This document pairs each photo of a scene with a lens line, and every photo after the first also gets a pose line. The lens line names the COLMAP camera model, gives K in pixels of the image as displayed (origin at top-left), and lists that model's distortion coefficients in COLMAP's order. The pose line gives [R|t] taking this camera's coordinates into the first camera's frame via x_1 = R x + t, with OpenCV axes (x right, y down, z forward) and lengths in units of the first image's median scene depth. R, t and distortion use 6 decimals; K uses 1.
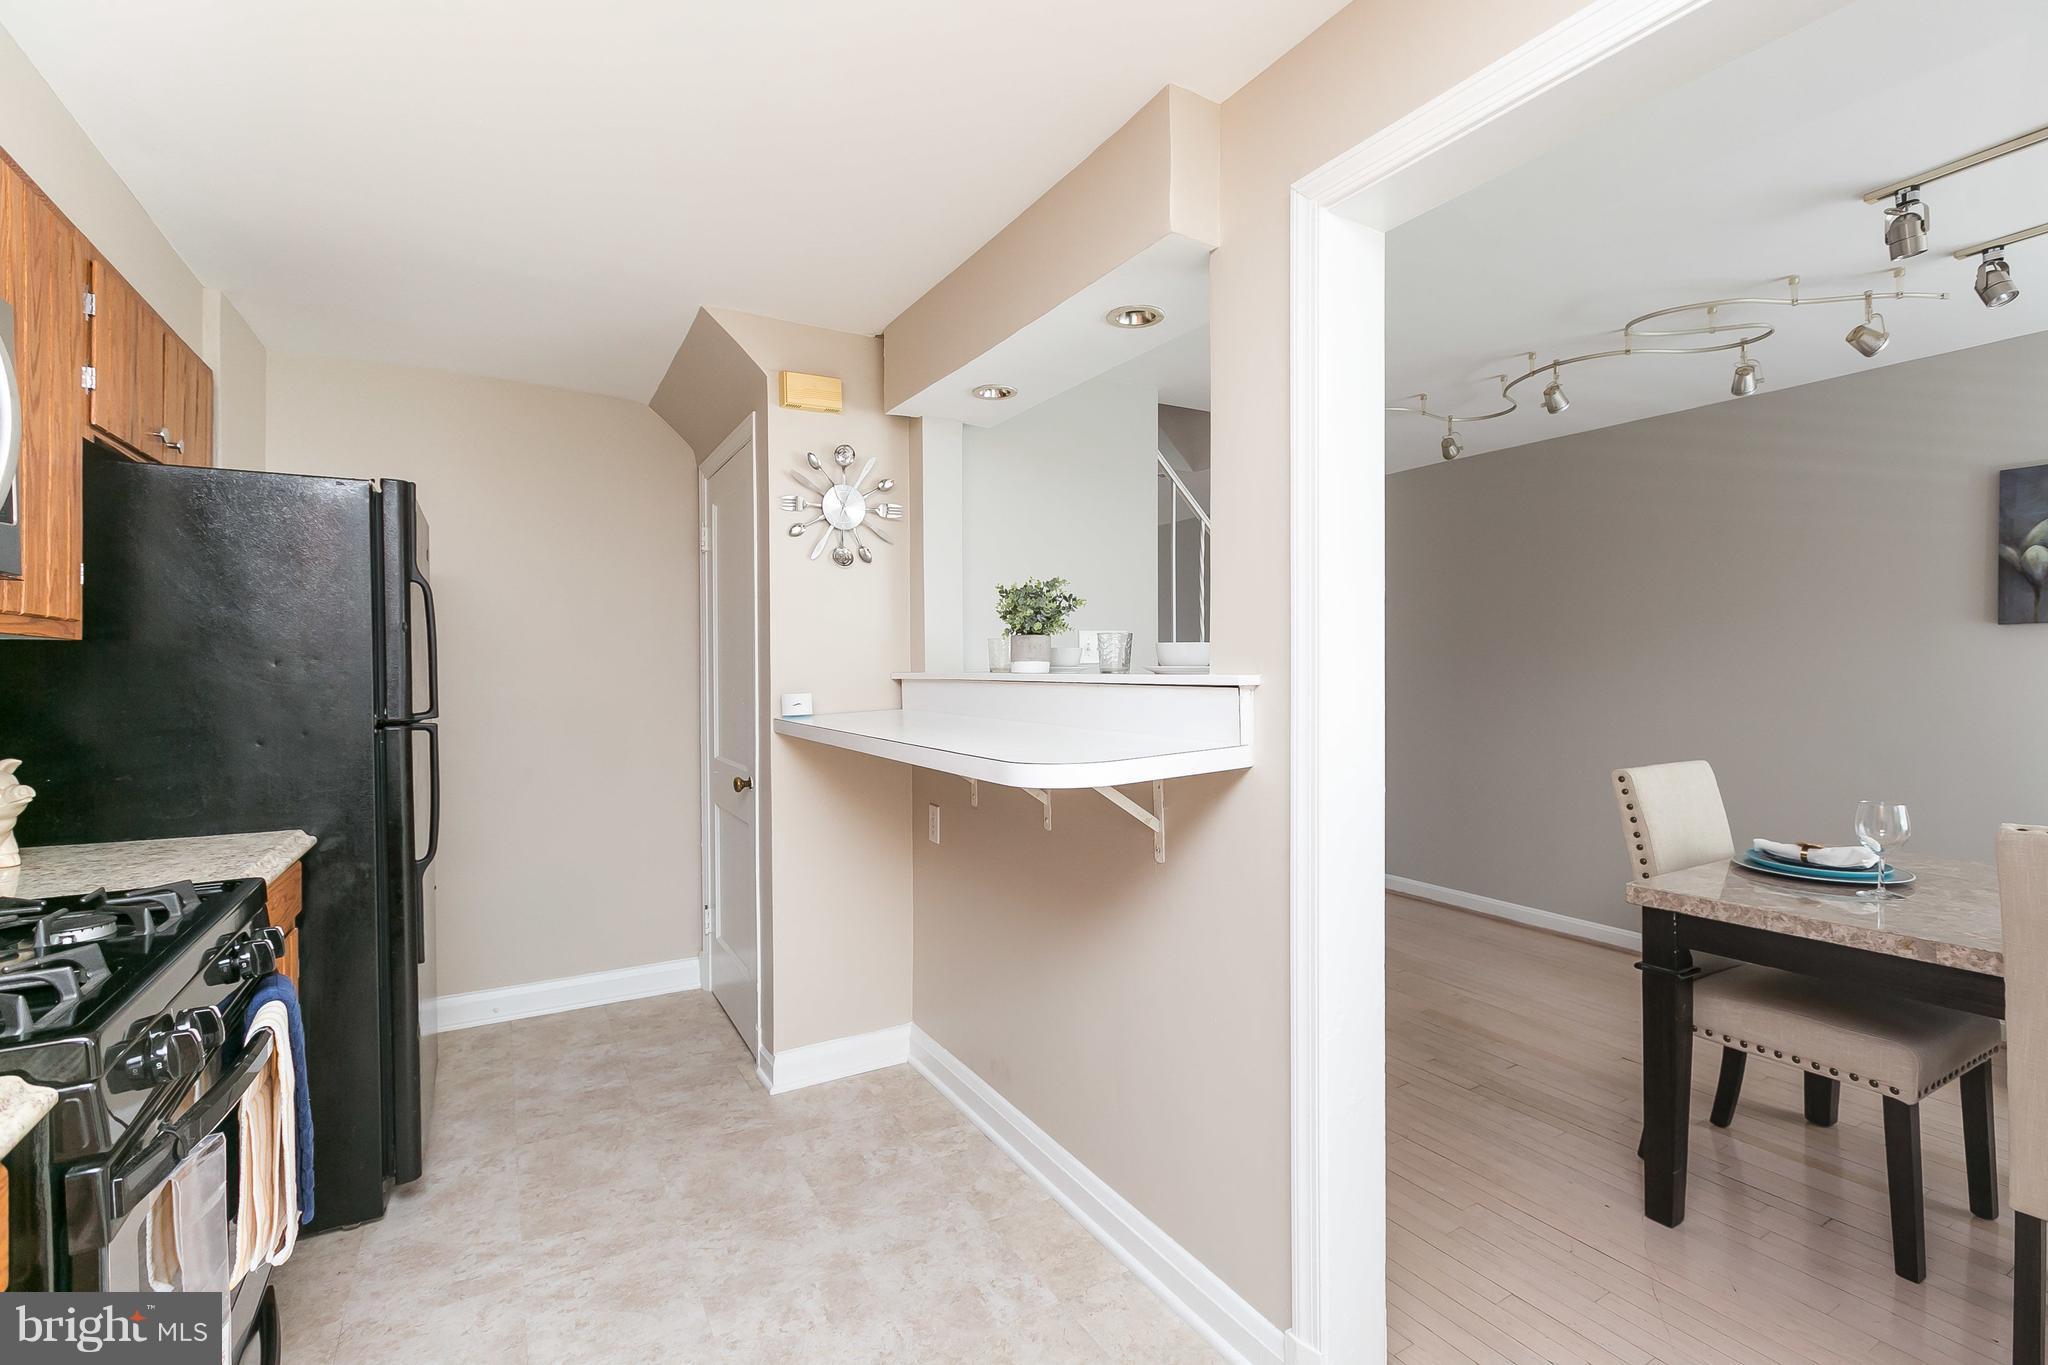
lens RADIAL K [[906.0, 0, 1041.6], [0, 906.0, 679.8], [0, 0, 1]] dist [0.000084, -0.000031]
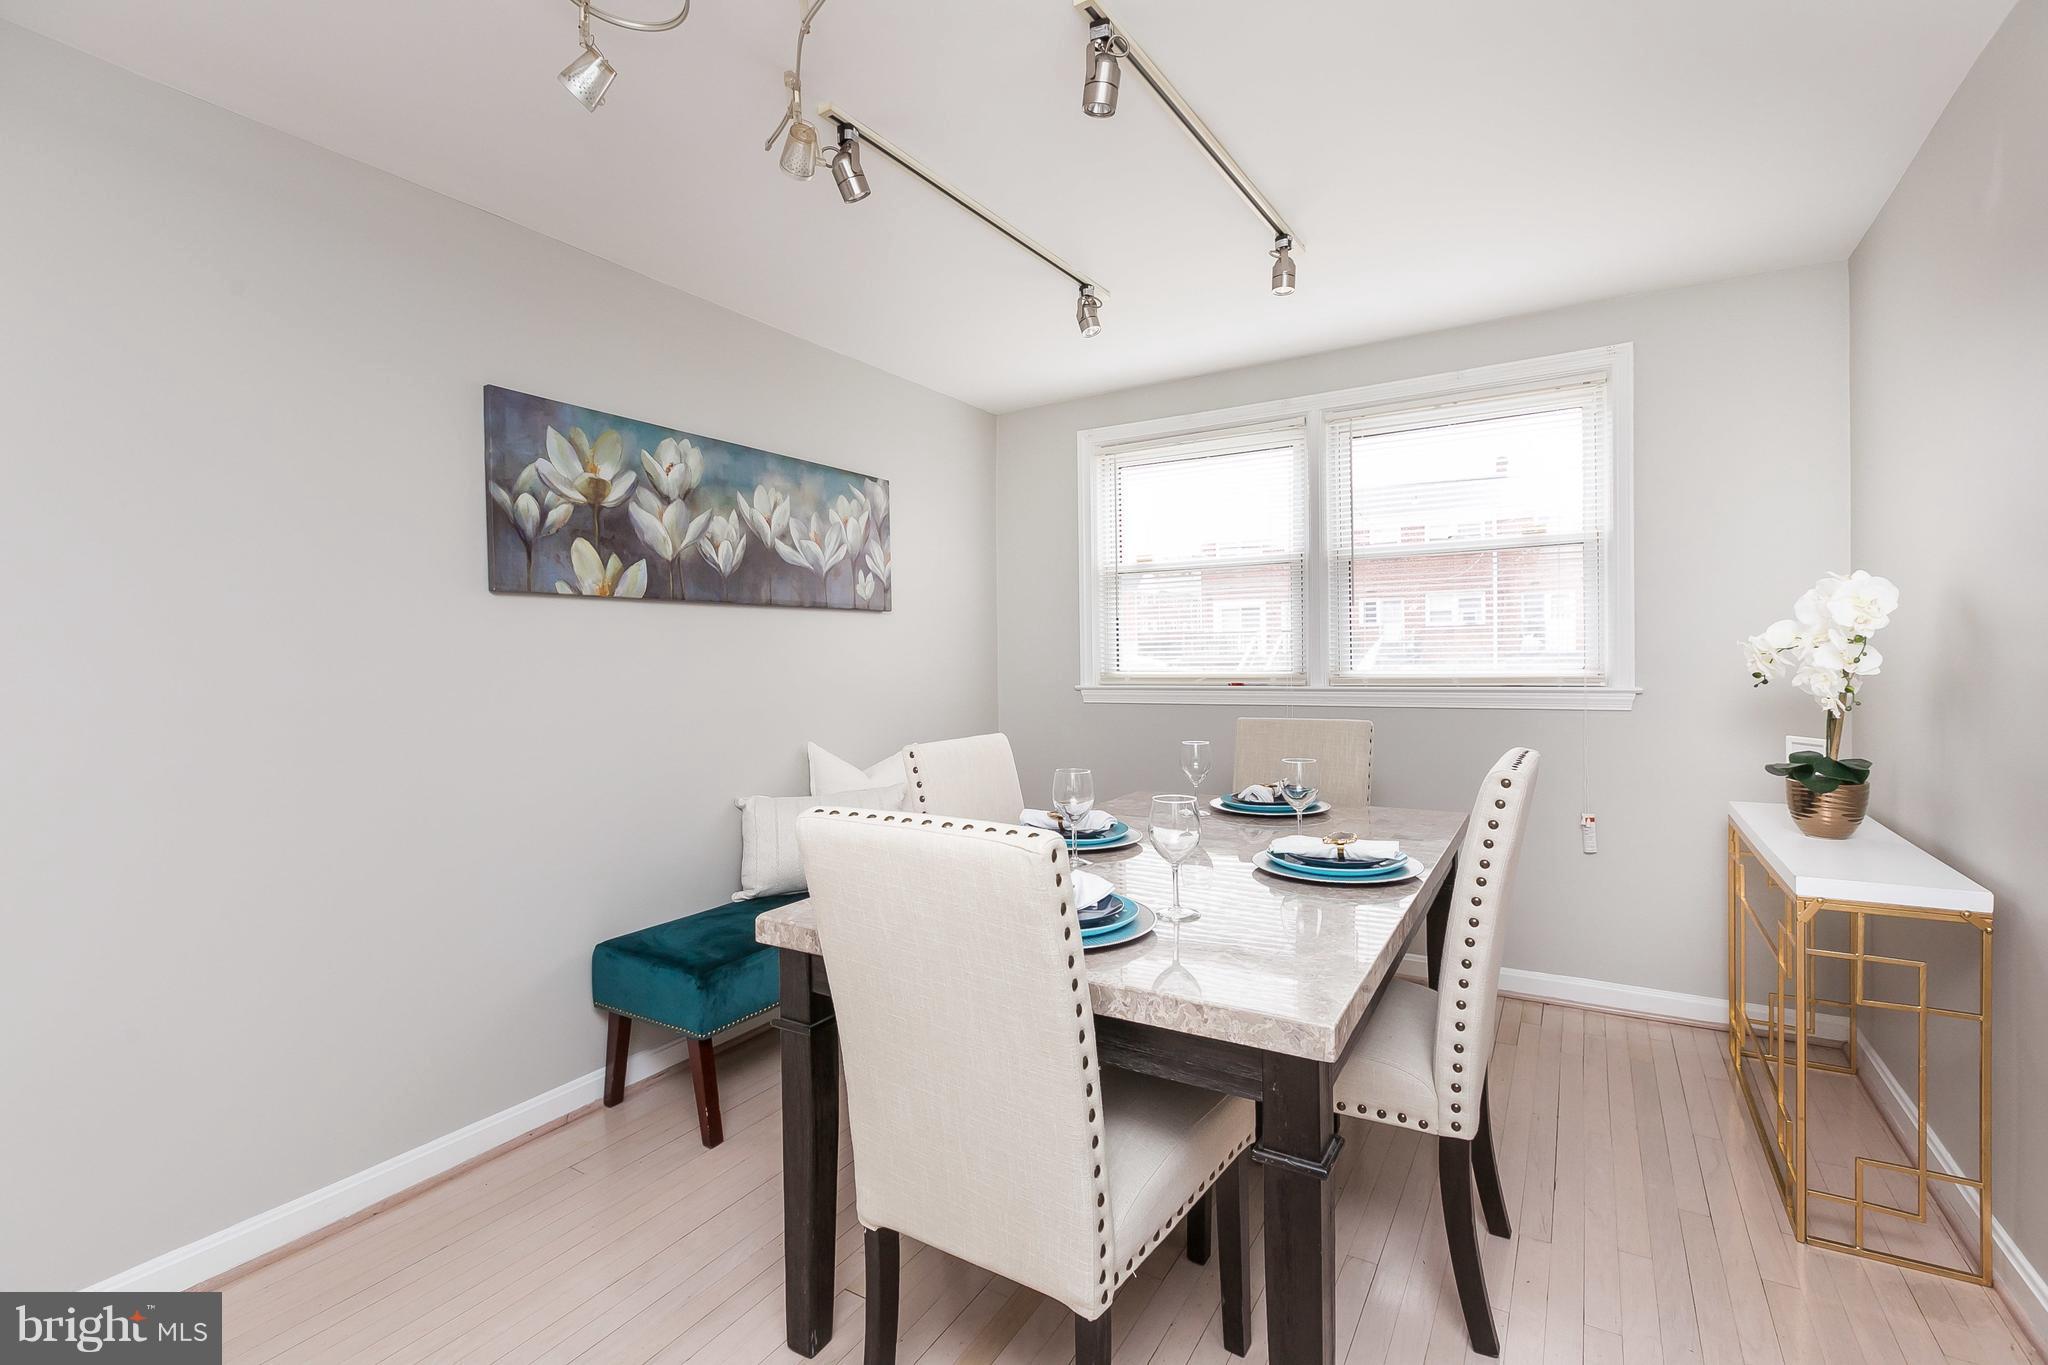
lens RADIAL K [[906.0, 0, 1027.1], [0, 906.0, 682.5], [0, 0, 1]] dist [0.000084, -0.000031]
pose [[-0.513188, -0.009509, 0.858224, 0.203505], [0.028242, 0.999210, 0.027959, 0.008544], [-0.857812, 0.038586, -0.512514, 1.124107]]
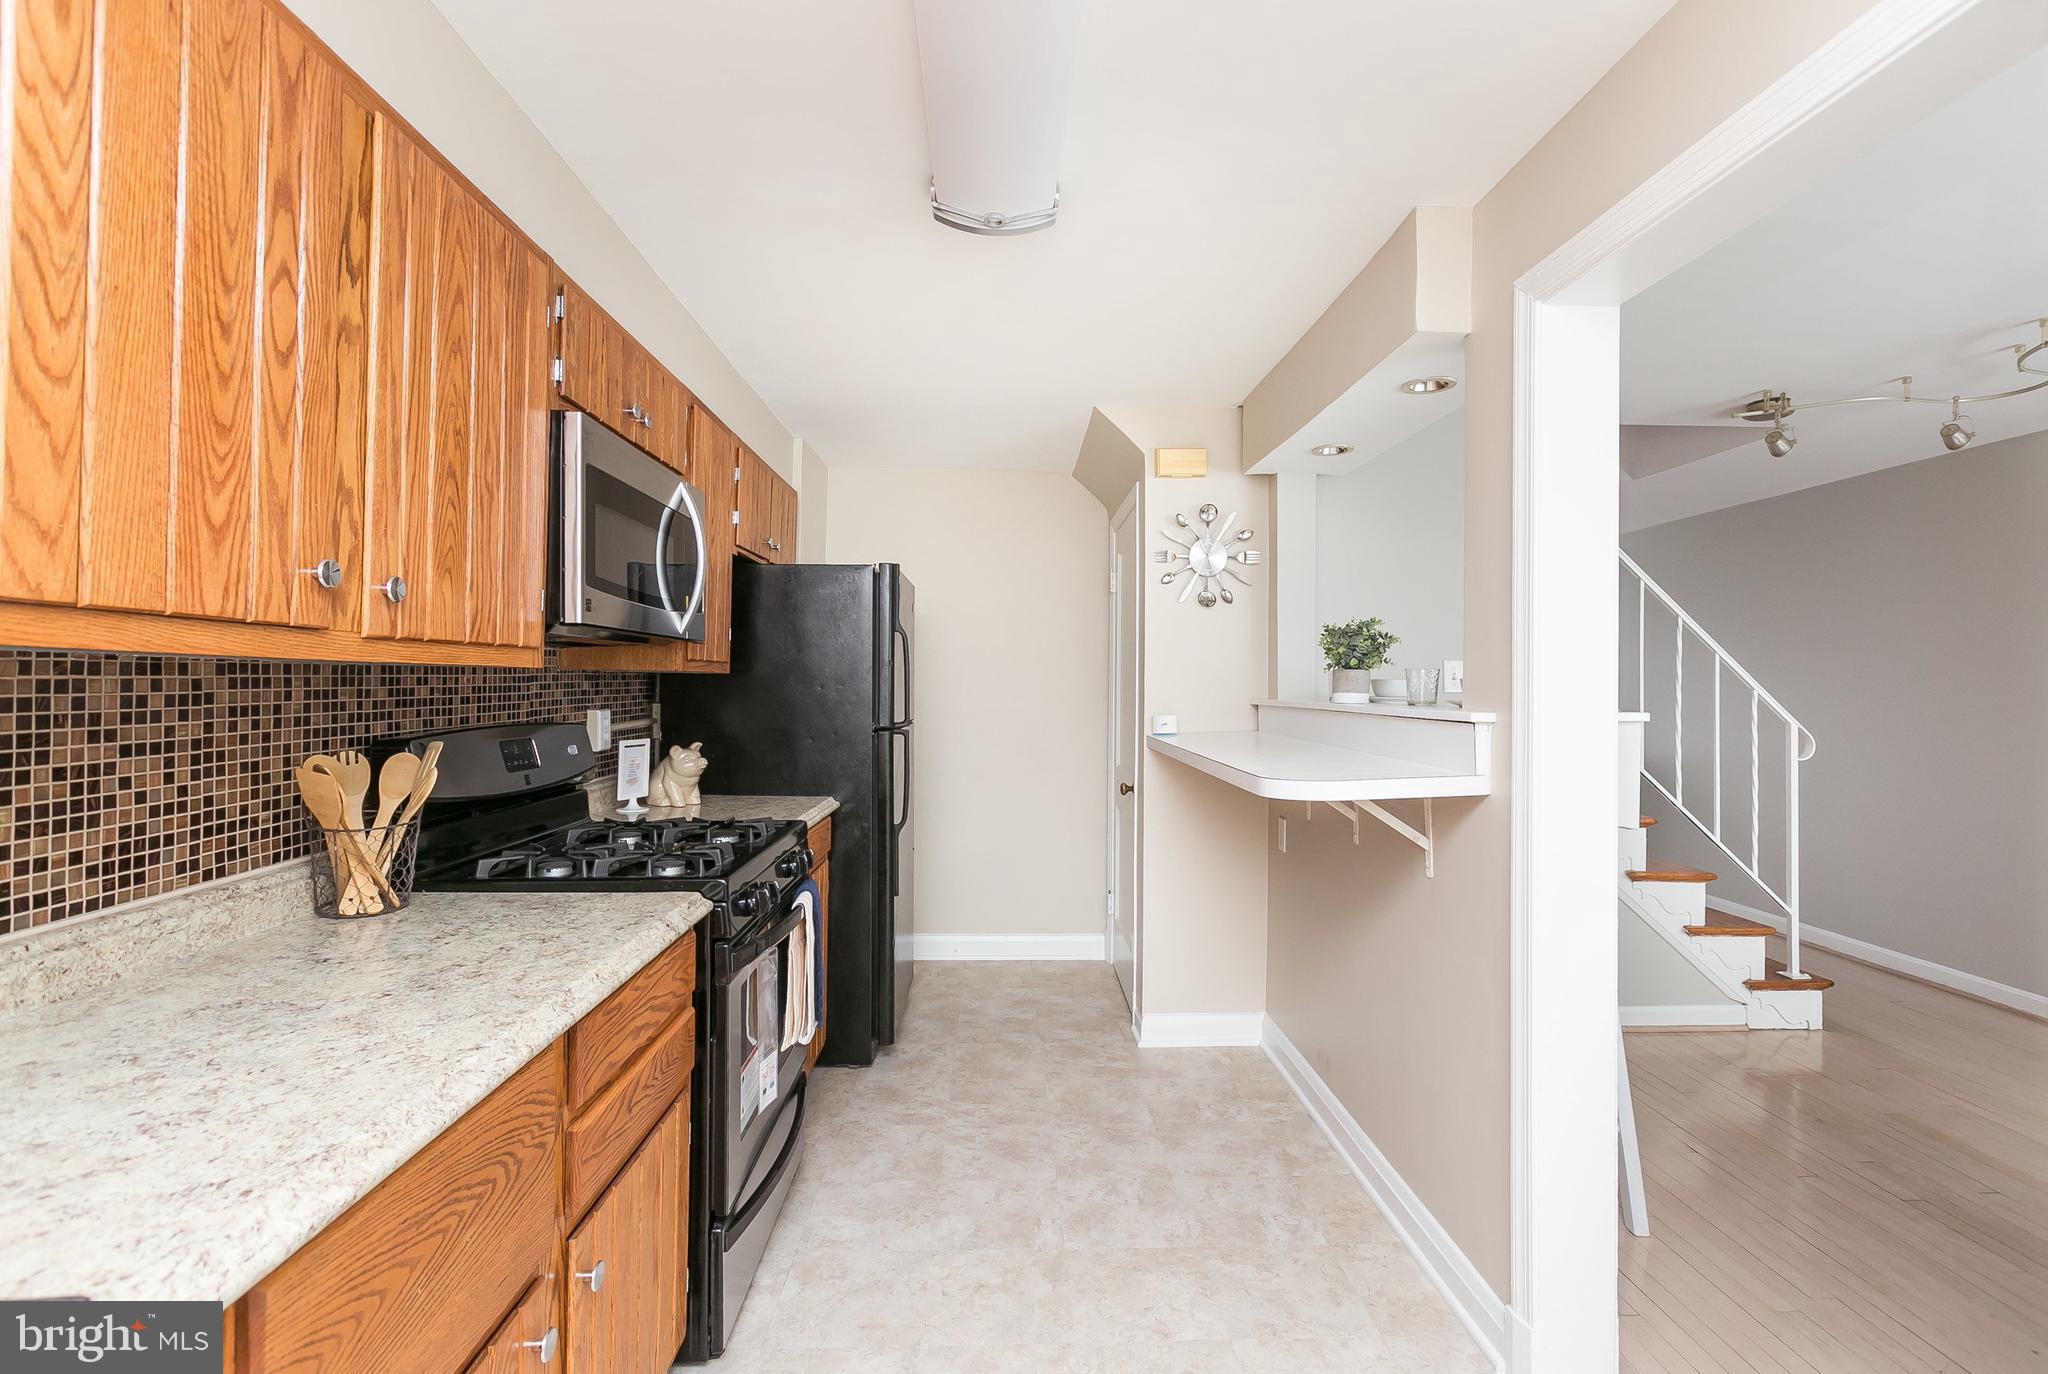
lens RADIAL K [[906.0, 0, 1057.9], [0, 906.0, 687.9], [0, 0, 1]] dist [0.000084, -0.000031]
pose [[0.891735, 0.013098, -0.452368, 0.186801], [-0.018513, 0.999800, -0.007543, -0.012002], [0.452179, 0.015101, 0.891799, -0.170216]]
